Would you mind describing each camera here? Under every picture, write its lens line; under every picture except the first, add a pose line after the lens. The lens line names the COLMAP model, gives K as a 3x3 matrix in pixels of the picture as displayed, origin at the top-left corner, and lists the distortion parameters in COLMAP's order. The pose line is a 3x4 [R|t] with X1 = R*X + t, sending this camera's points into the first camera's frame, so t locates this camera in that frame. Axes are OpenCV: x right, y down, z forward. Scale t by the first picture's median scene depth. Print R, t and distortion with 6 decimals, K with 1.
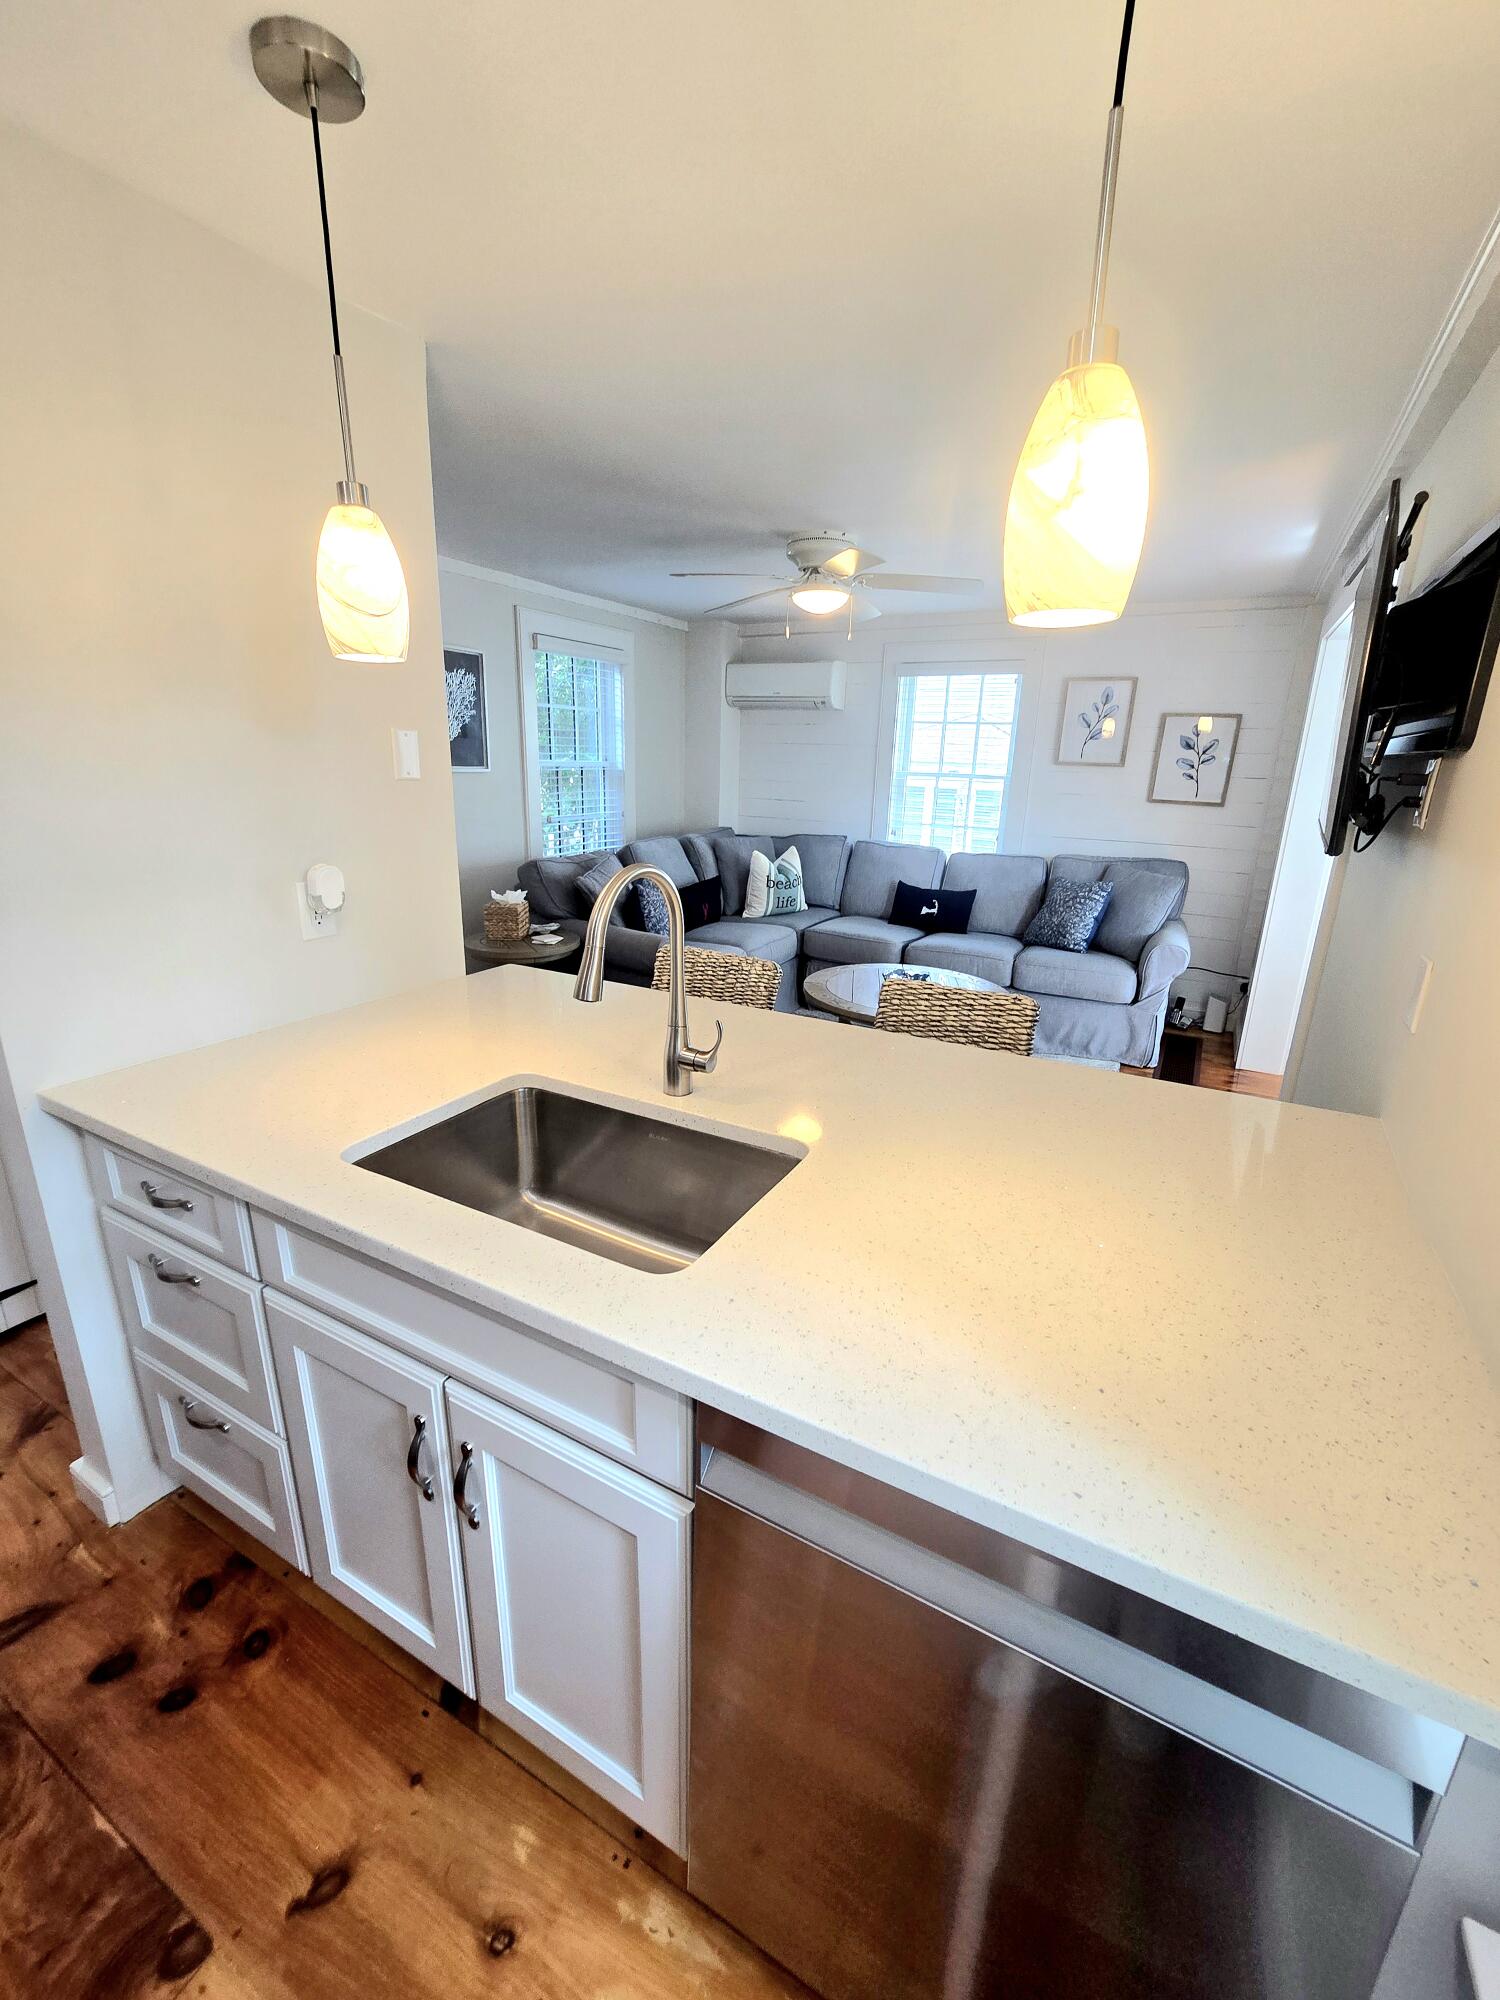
lens RADIAL K [[819.1, 0, 750.0], [0, 819.1, 1000.0], [0, 0, 1]] dist [-0.000824, 0.000053]
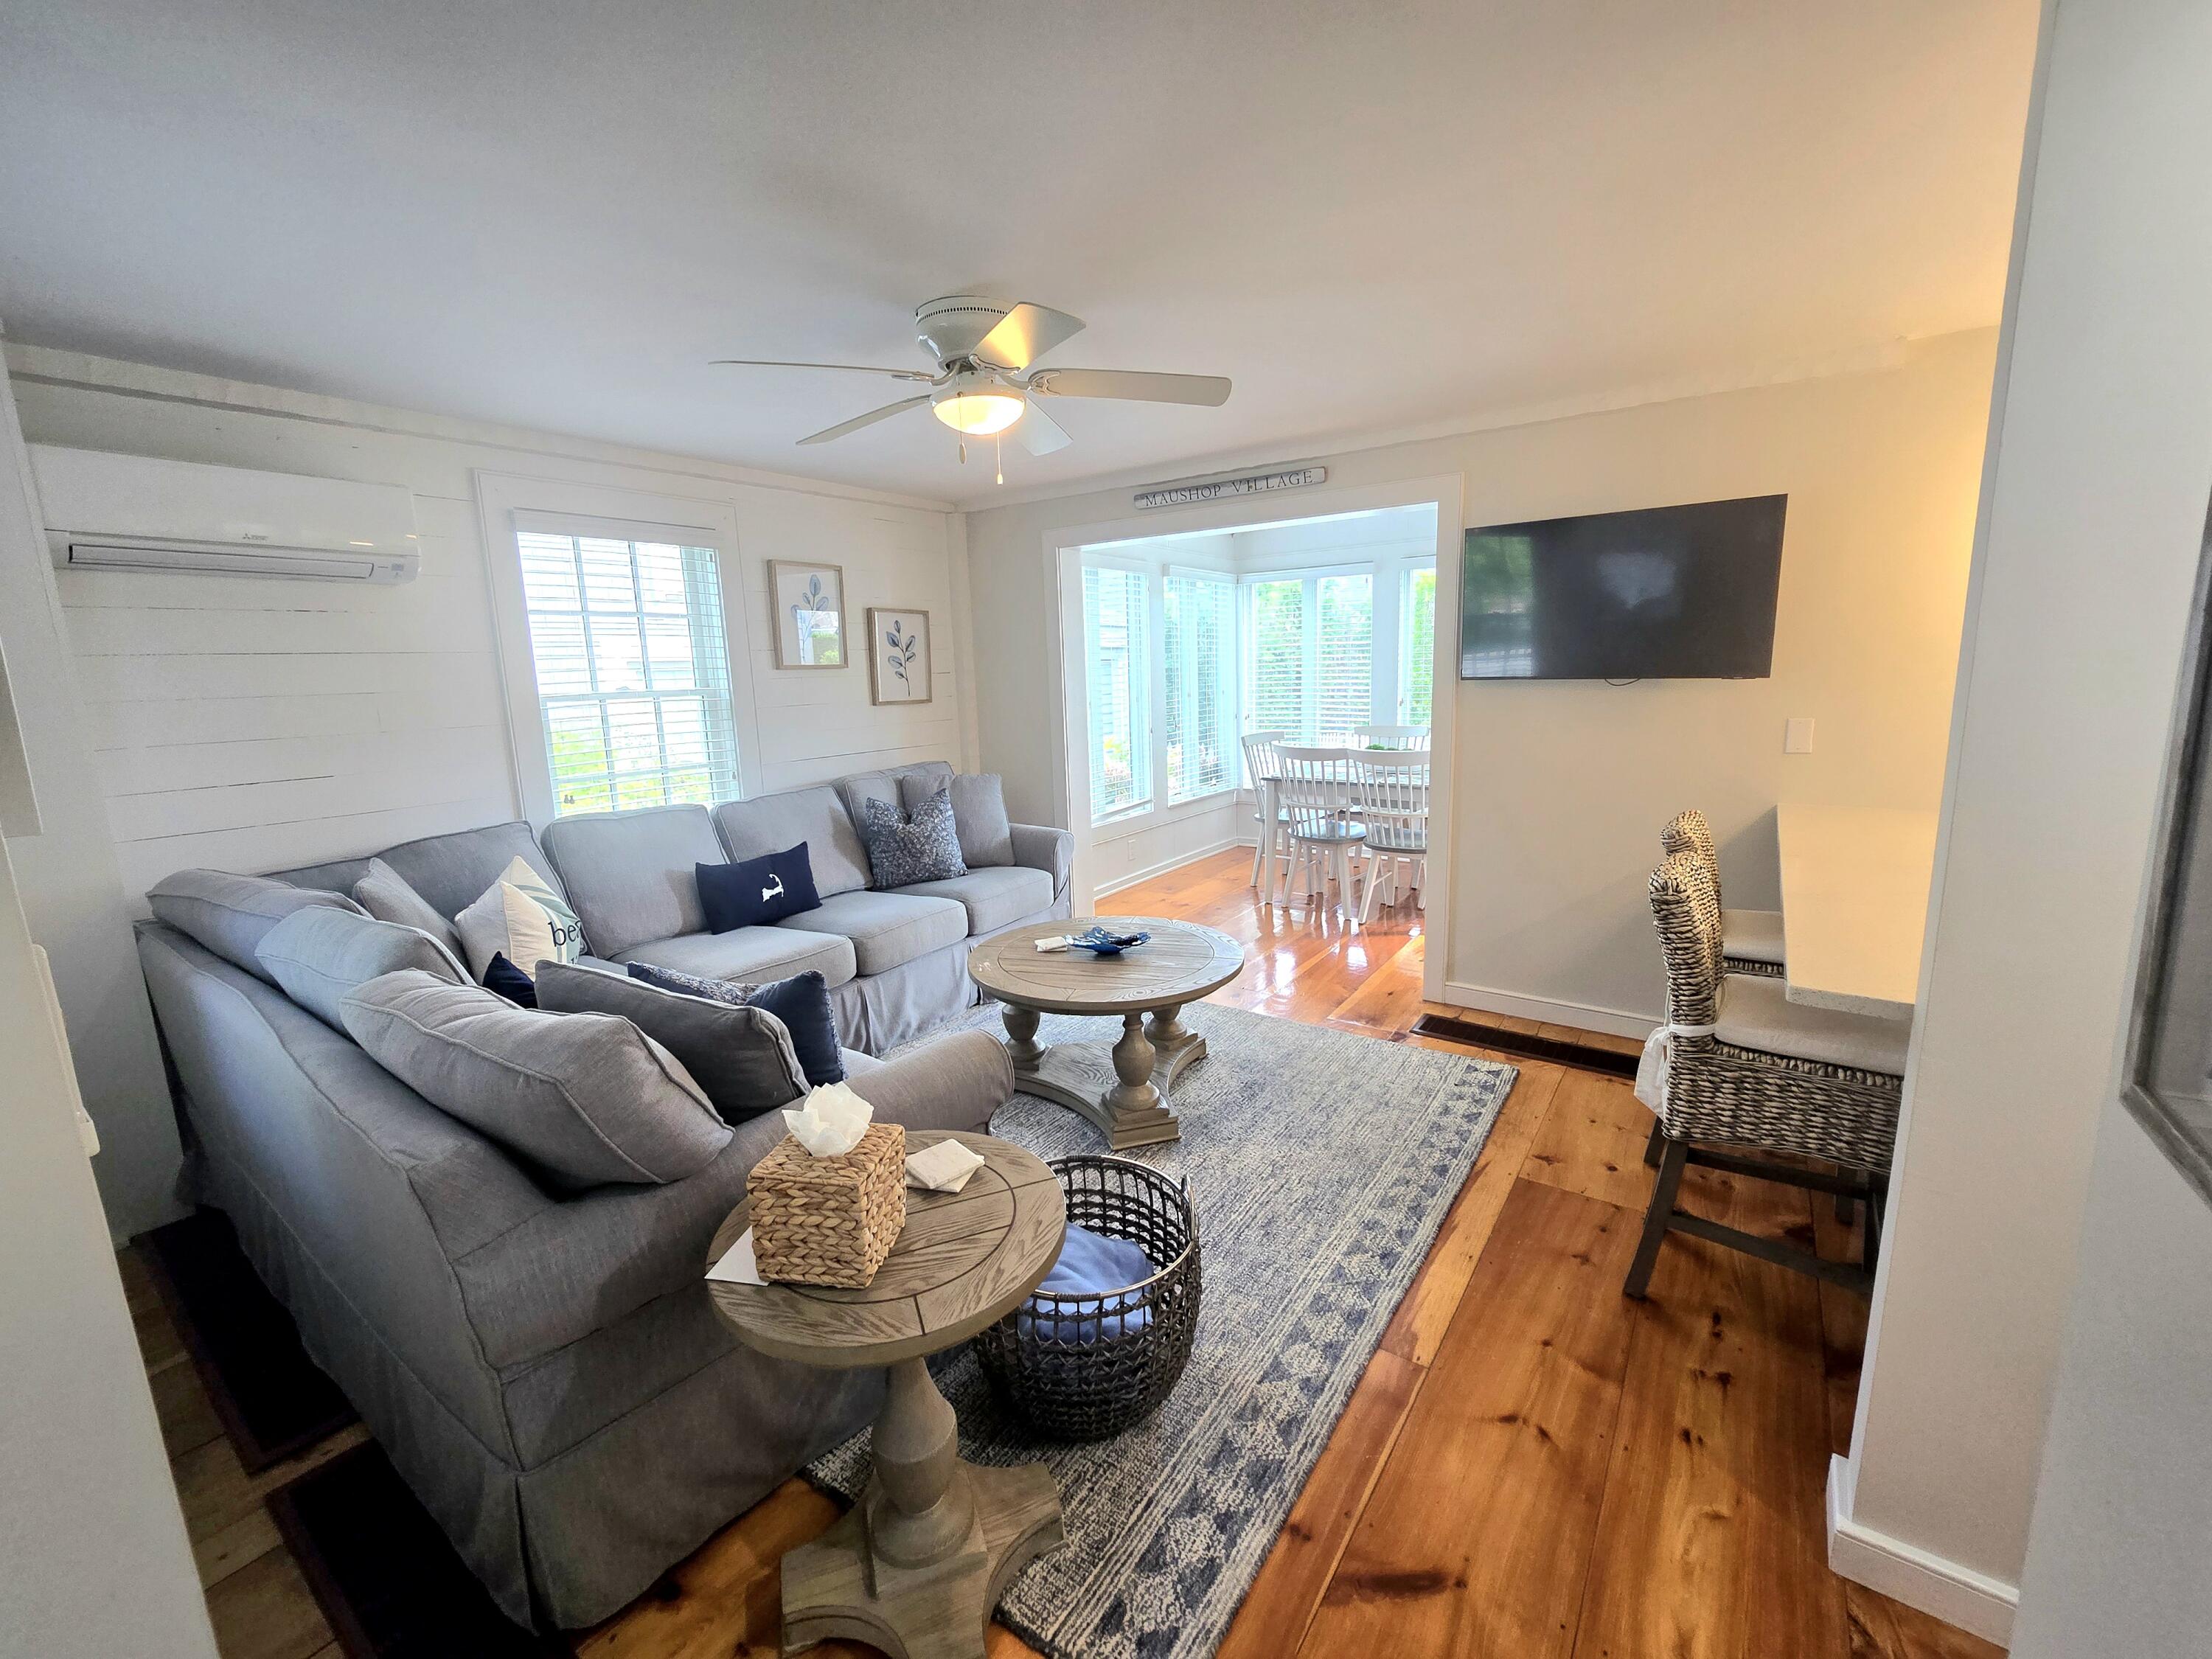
lens RADIAL K [[906.0, 0, 1106.0], [0, 906.0, 829.5], [0, 0, 1]] dist [-0.000824, 0.000053]
pose [[0.114123, -0.209305, 0.971168, -0.442088], [0.322567, 0.932399, 0.163044, -0.187128], [-0.939642, 0.294660, 0.173923, 0.606158]]
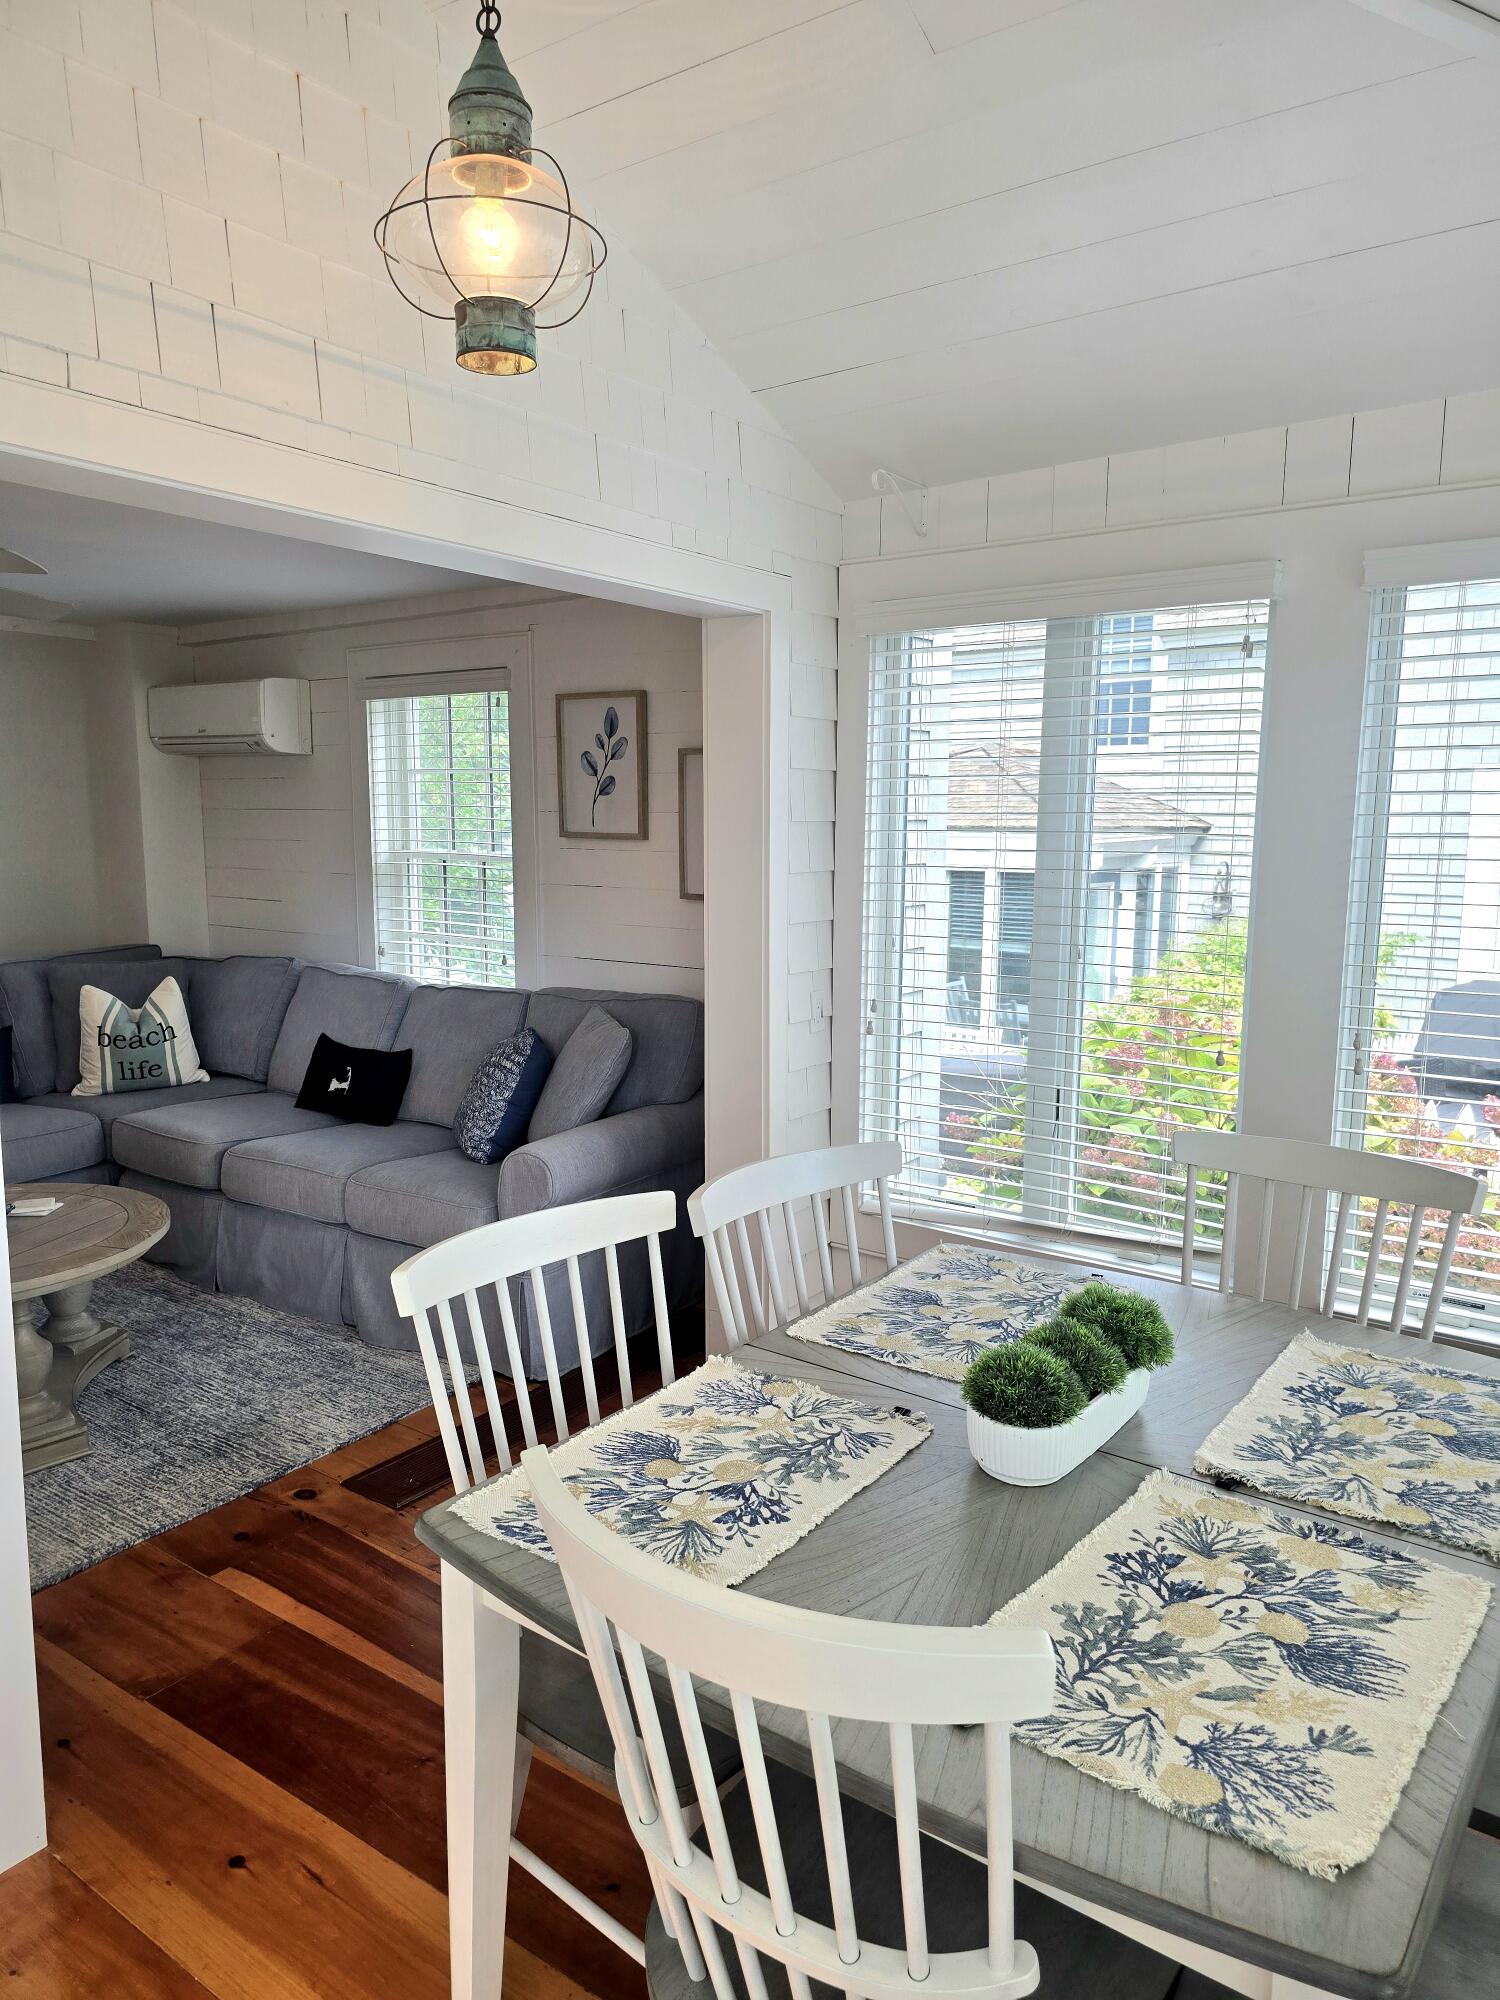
lens RADIAL K [[1357.6, 0, 750.0], [0, 1357.6, 1000.0], [0, 0, 1]] dist [0.044615, 0.000251]
pose [[0.992177, -0.002303, -0.124815, 0.622859], [-0.018588, 0.985958, -0.165955, -0.014647], [0.123445, 0.166977, 0.978203, 0.086302]]
